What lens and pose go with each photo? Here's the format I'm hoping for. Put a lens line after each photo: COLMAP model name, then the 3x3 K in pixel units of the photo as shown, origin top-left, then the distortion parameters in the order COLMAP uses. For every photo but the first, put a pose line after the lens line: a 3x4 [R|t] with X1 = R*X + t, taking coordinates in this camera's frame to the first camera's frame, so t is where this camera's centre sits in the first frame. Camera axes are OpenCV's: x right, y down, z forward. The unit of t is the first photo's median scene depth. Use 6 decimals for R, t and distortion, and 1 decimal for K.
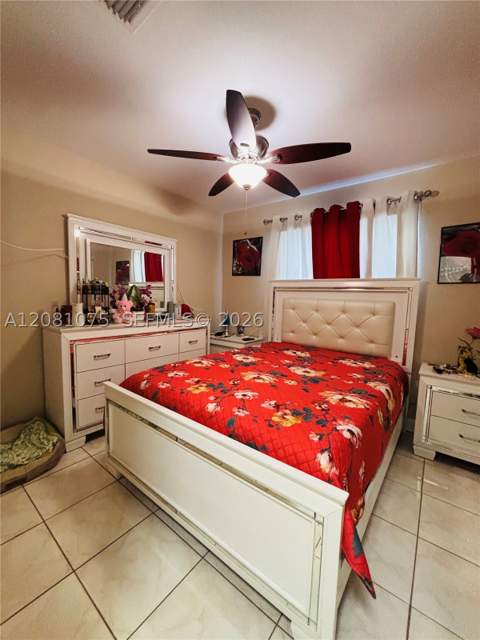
lens RADIAL K [[256.8, 0, 240.9], [0, 256.8, 322.3], [0, 0, 1]] dist [-0.000650, -0.000433]
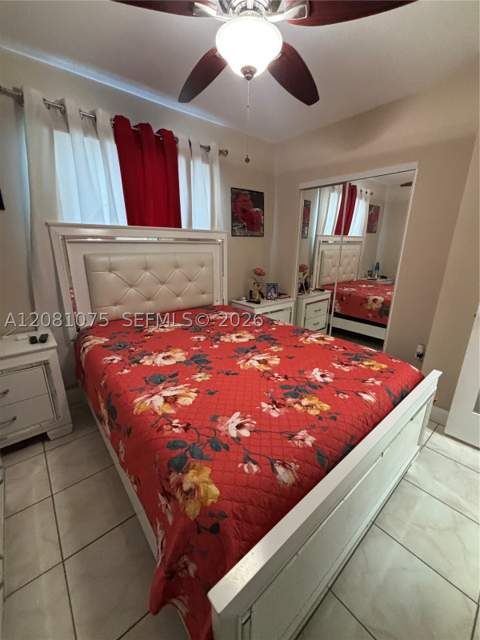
lens RADIAL K [[256.8, 0, 240.9], [0, 256.8, 322.3], [0, 0, 1]] dist [-0.000650, -0.000433]
pose [[0.215694, -0.315609, 0.924049, -0.489958], [0.097654, 0.948553, 0.301183, -0.116715], [-0.971566, 0.025273, 0.235418, 0.629544]]
